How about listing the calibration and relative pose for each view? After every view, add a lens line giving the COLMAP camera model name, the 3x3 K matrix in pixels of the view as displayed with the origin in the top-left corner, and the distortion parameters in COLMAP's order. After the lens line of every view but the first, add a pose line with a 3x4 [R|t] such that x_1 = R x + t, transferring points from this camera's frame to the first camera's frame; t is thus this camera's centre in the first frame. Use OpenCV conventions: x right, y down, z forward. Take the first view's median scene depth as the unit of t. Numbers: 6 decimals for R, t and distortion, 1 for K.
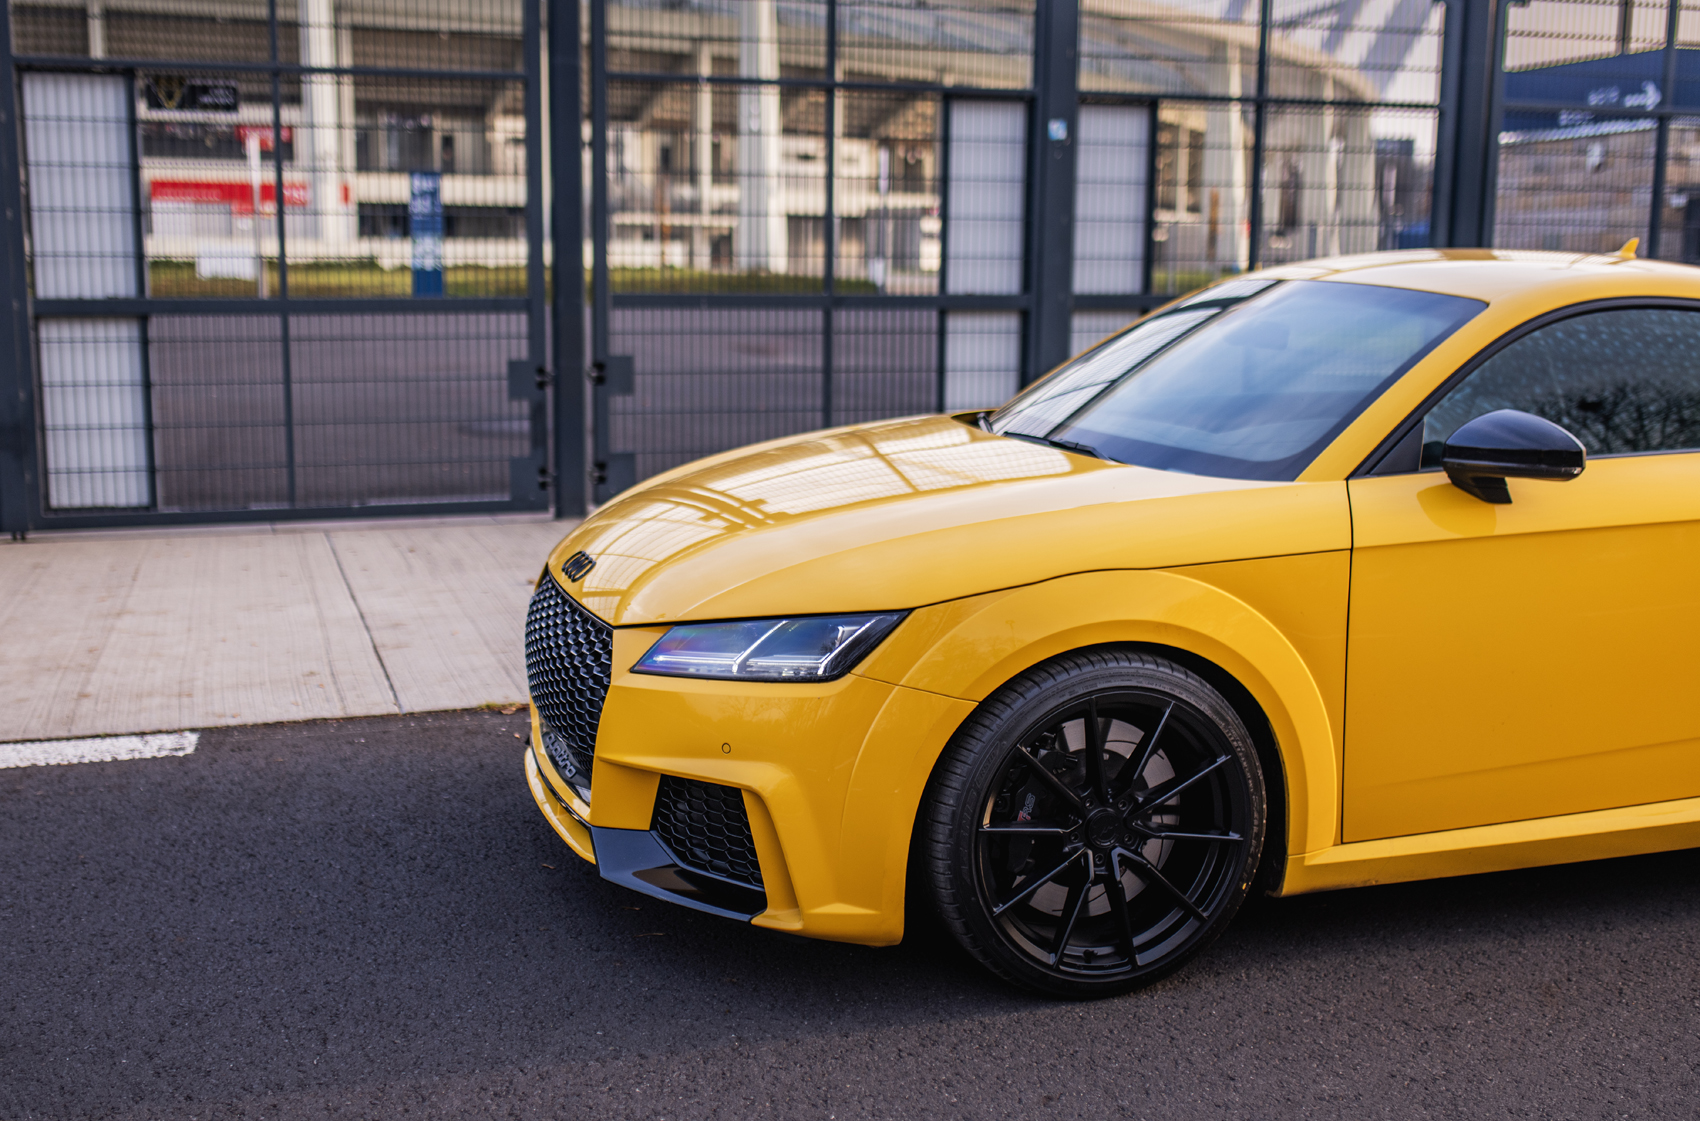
lens RADIAL K [[1802.5, 0, 825.9], [0, 1802.5, 556.9], [0, 0, 1]] dist [-0.000322, -0.002519]
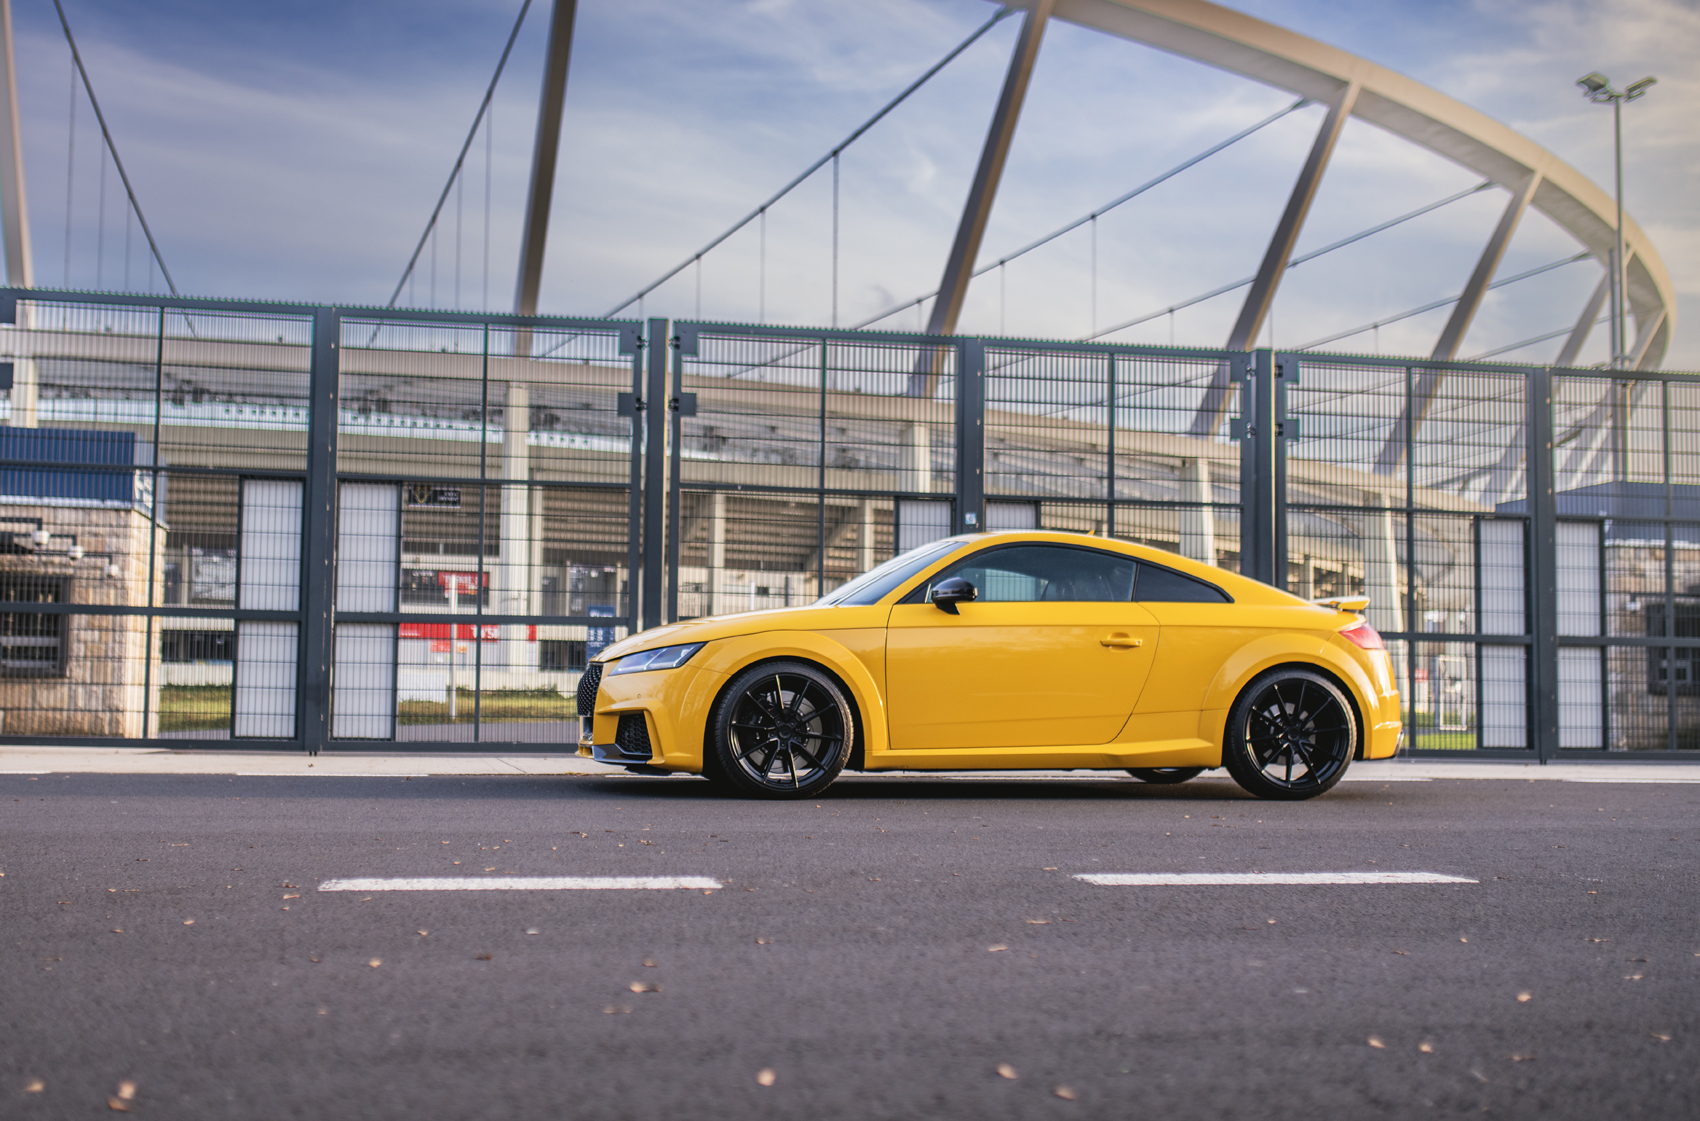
lens RADIAL K [[1662.1, 0, 850.0], [0, 1662.1, 560.5], [0, 0, 1]] dist [-0.003828, 0.013108]
pose [[0.997784, -0.007143, -0.066147, 0.380554], [-0.008691, 0.971709, -0.236019, 0.444473], [0.065961, 0.236071, 0.969494, -1.269629]]
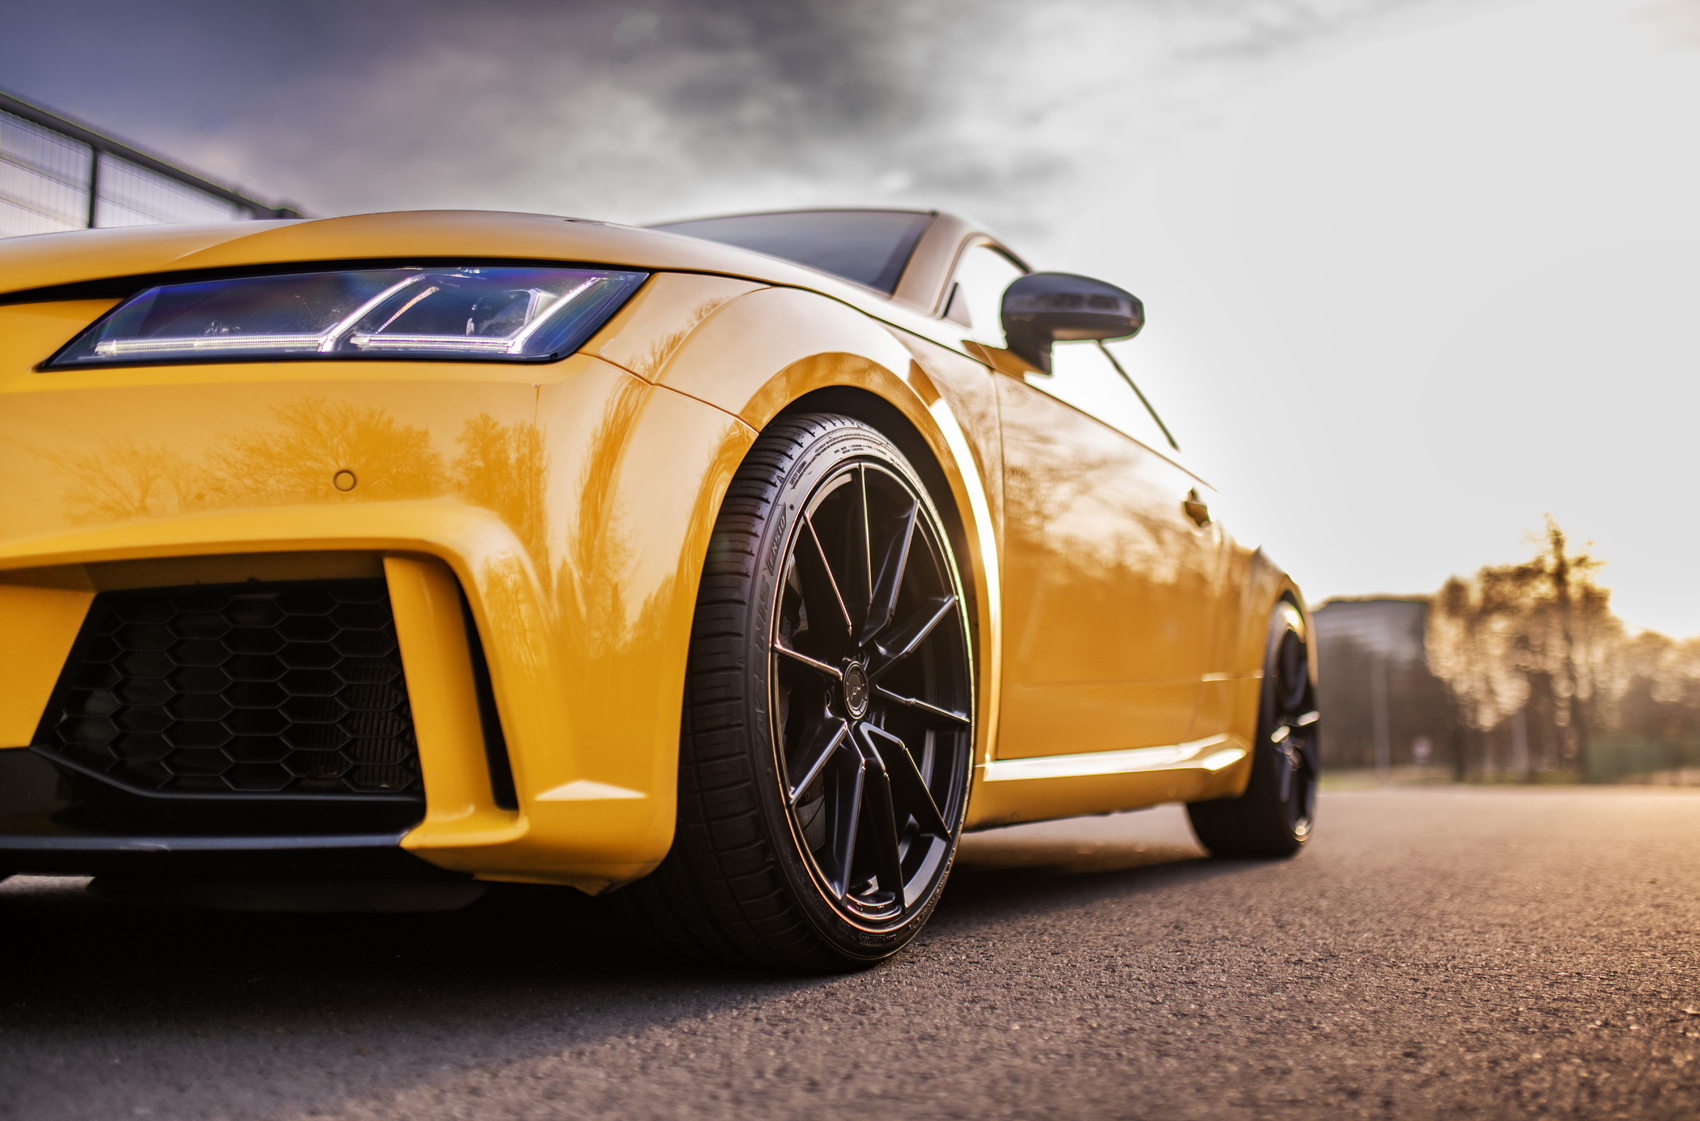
lens RADIAL K [[1662.1, 0, 850.0], [0, 1662.1, 560.5], [0, 0, 1]] dist [-0.003828, 0.013108]
pose [[0.681967, 0.088567, 0.726000, -0.267350], [0.117013, 0.966642, -0.227839, 0.228896], [-0.721961, 0.240330, 0.648855, 0.573449]]
